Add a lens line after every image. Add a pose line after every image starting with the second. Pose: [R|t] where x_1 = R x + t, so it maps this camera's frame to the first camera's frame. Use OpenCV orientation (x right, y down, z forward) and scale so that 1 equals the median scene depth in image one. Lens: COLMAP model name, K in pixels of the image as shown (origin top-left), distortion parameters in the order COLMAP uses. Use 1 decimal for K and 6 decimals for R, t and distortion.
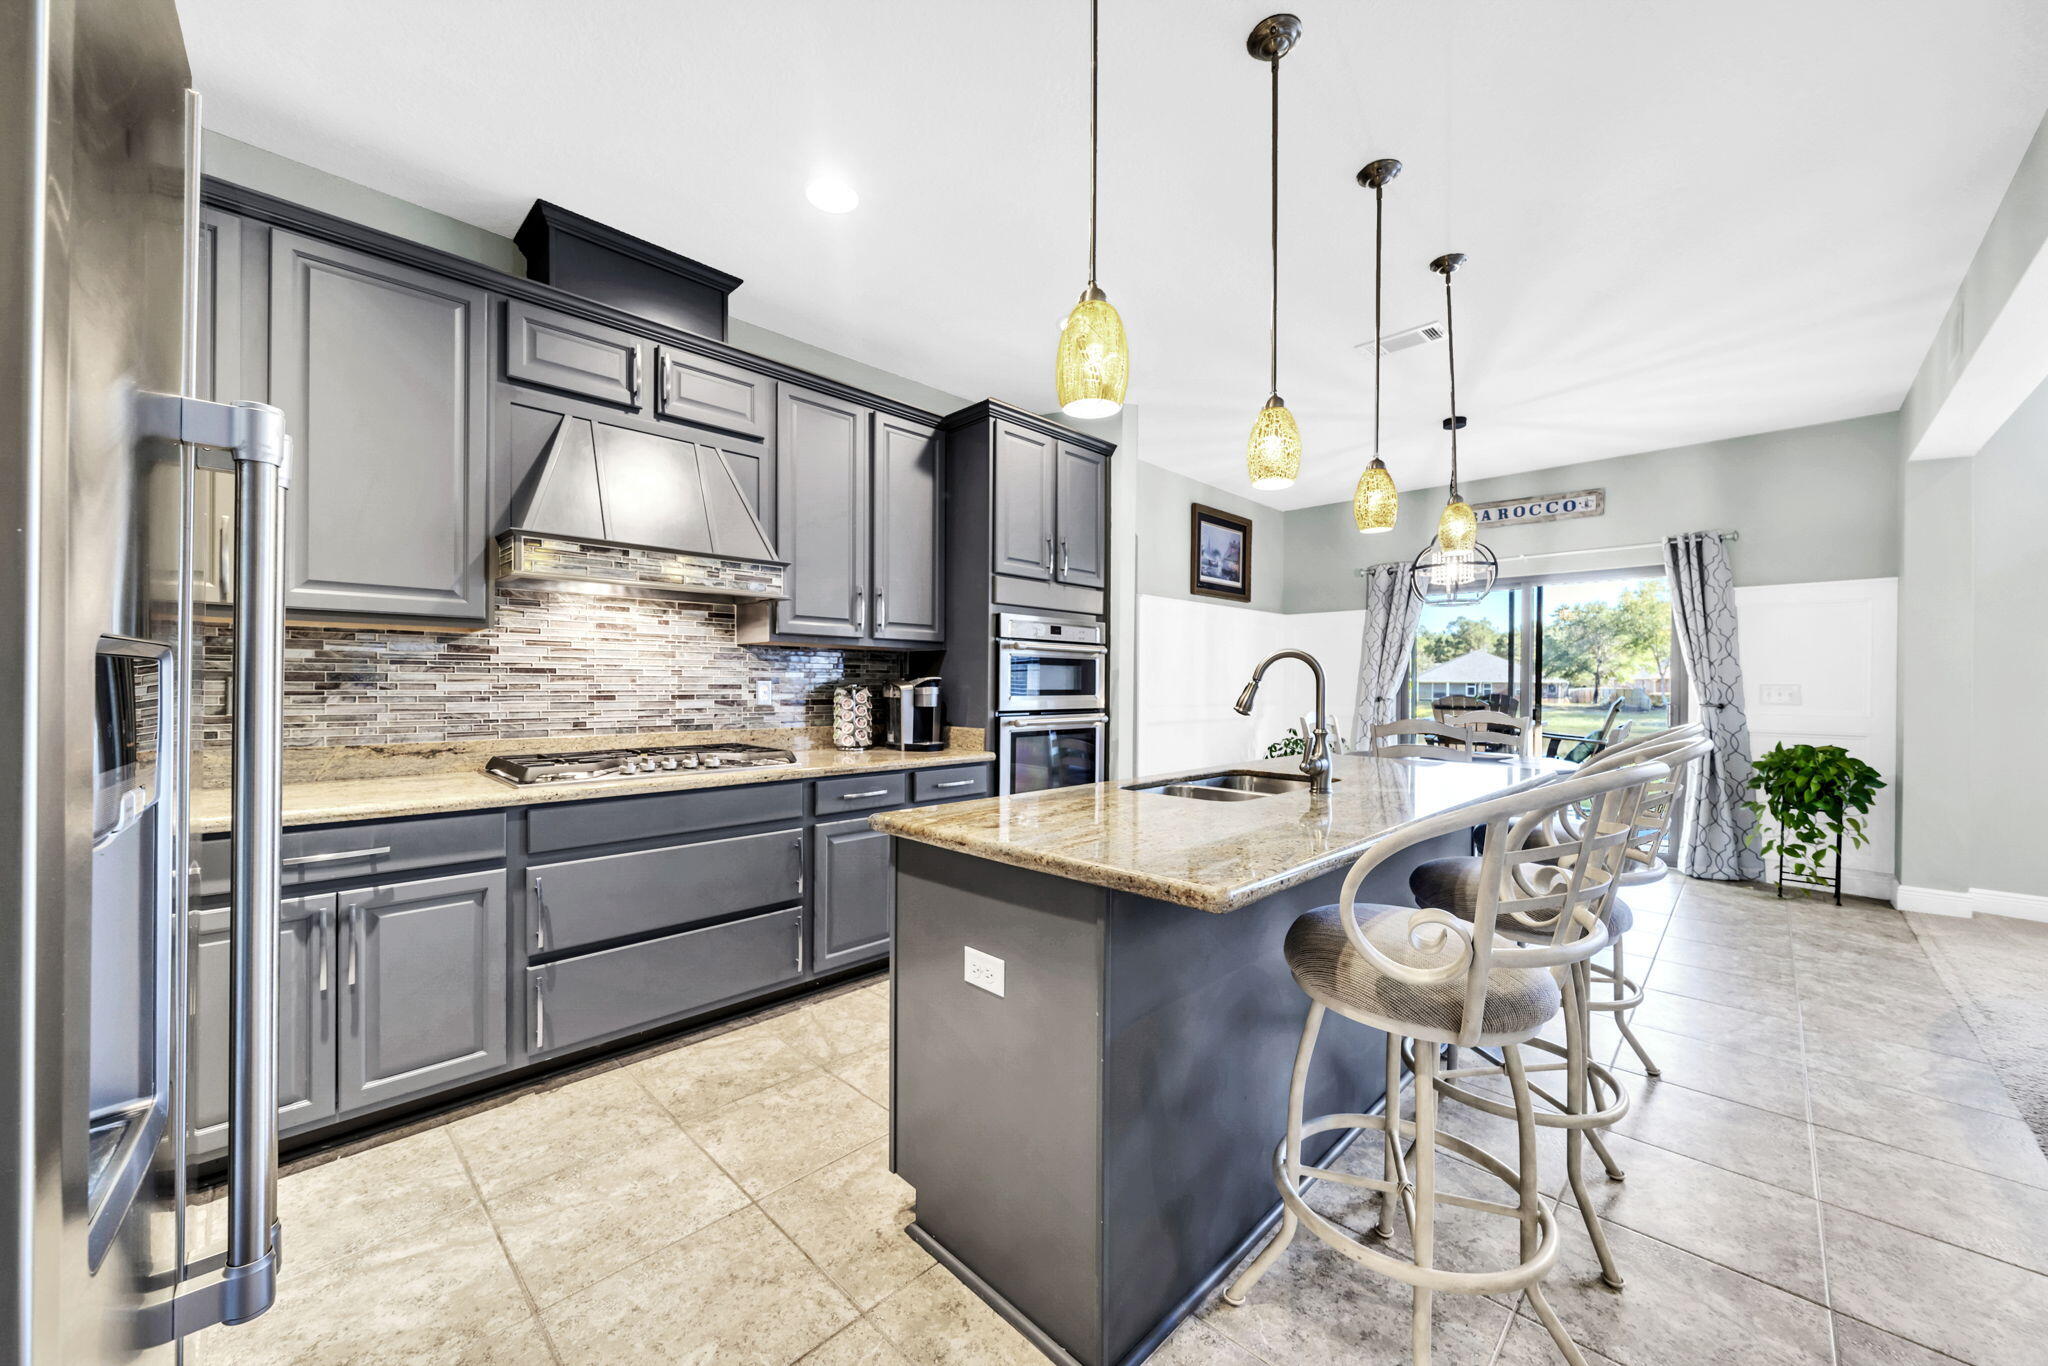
lens RADIAL K [[770.9, 0, 1023.2], [0, 770.9, 686.4], [0, 0, 1]] dist [0.000434, 0.000179]
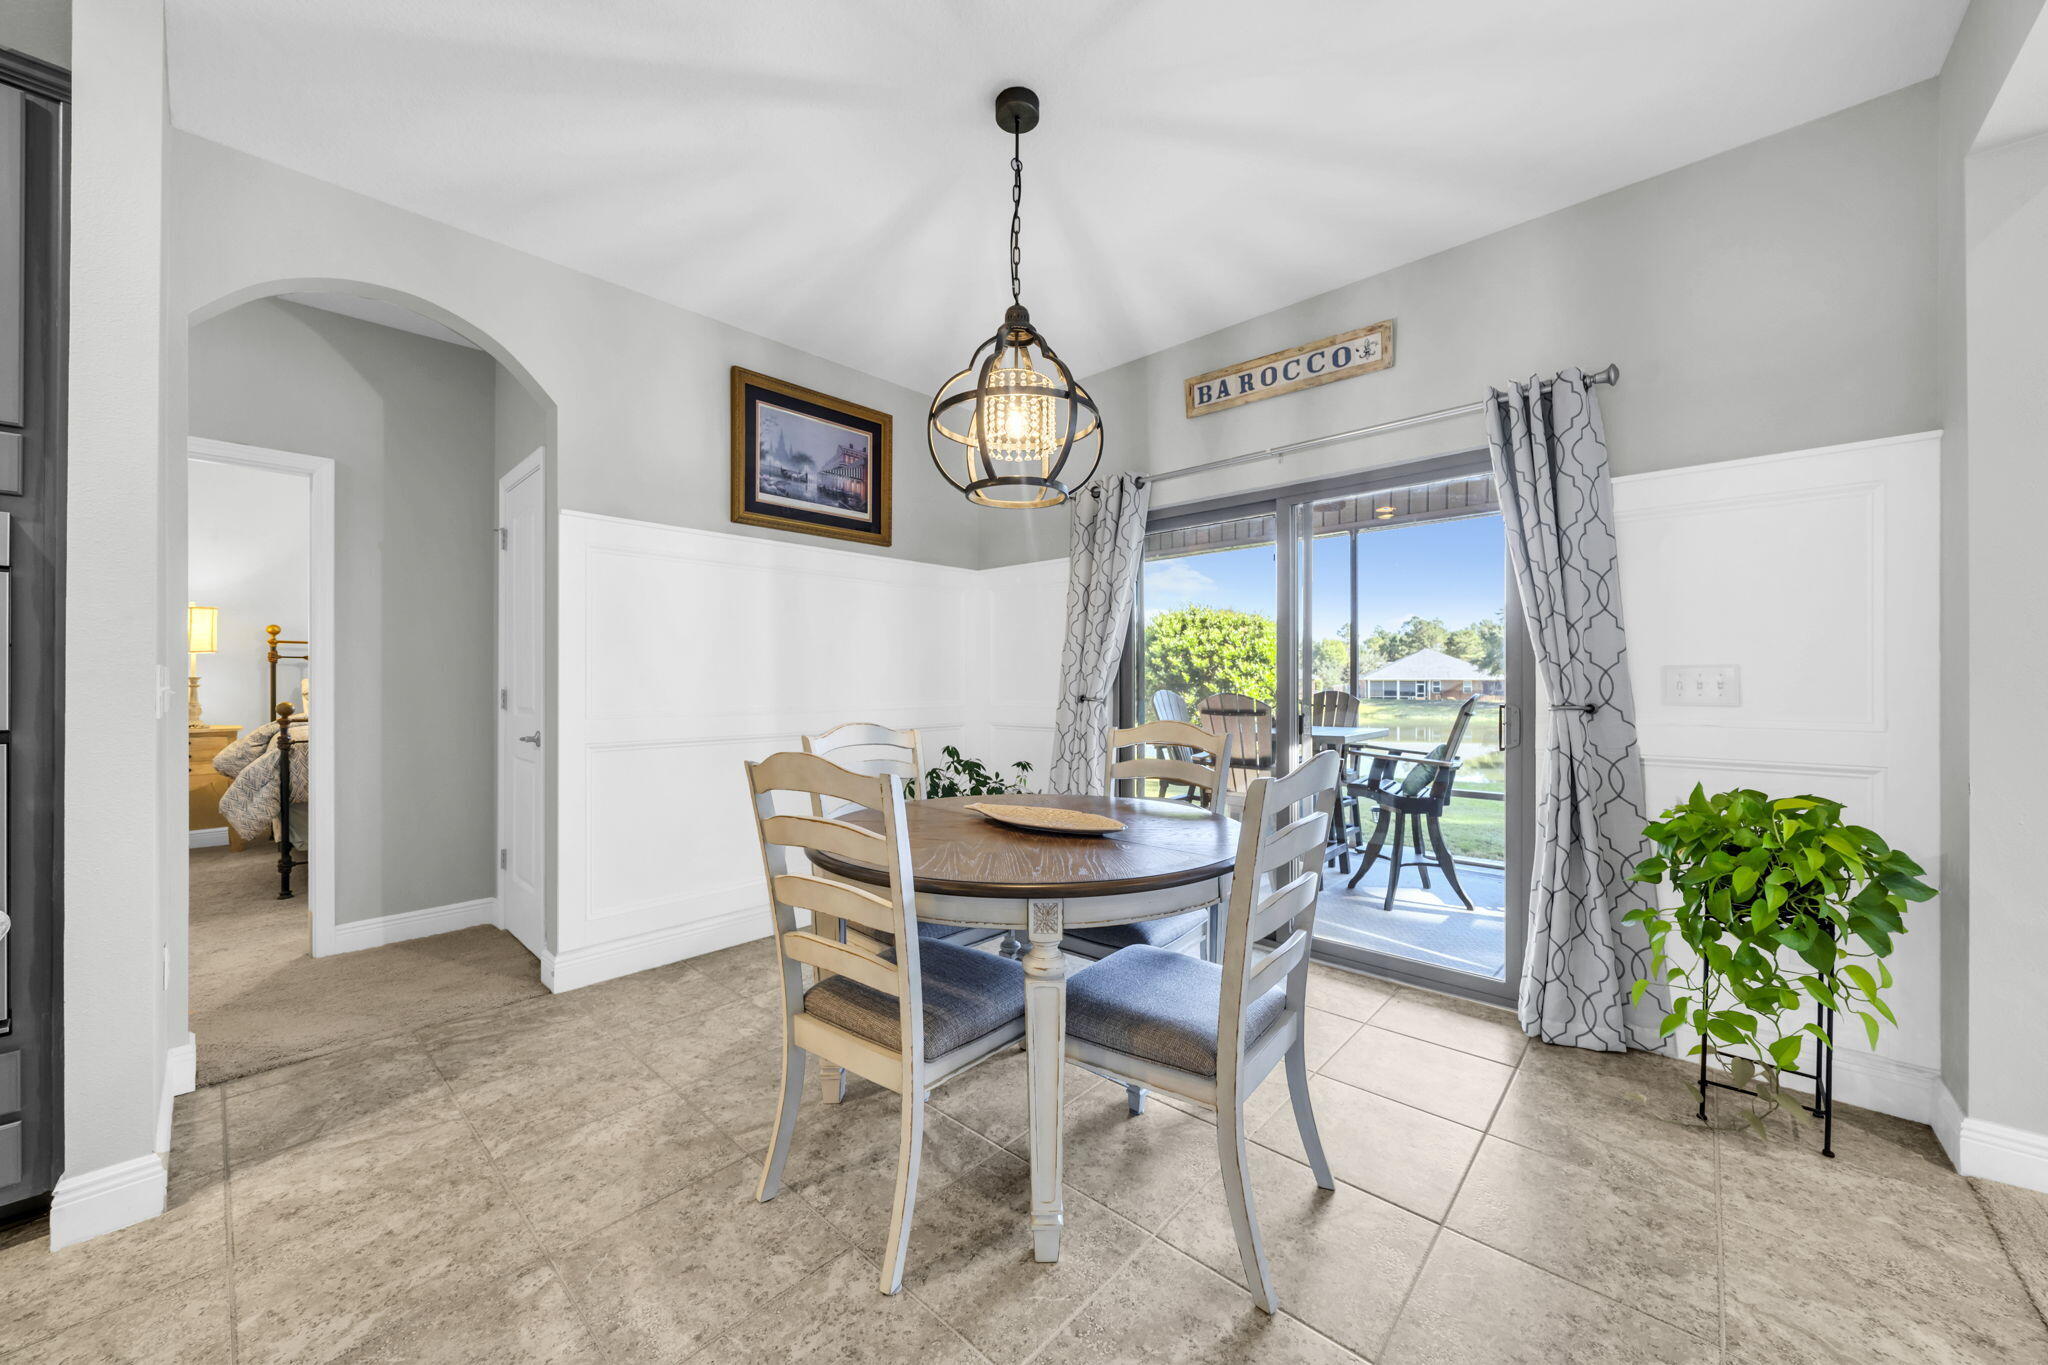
lens RADIAL K [[750.8, 0, 1024.0], [0, 750.8, 682.5], [0, 0, 1]] dist [-0.000215, -0.000113]
pose [[0.999500, -0.005428, 0.031154, 0.511717], [0.005594, 0.999971, -0.005242, 0.008587], [-0.031124, 0.005413, 0.999501, 0.511064]]
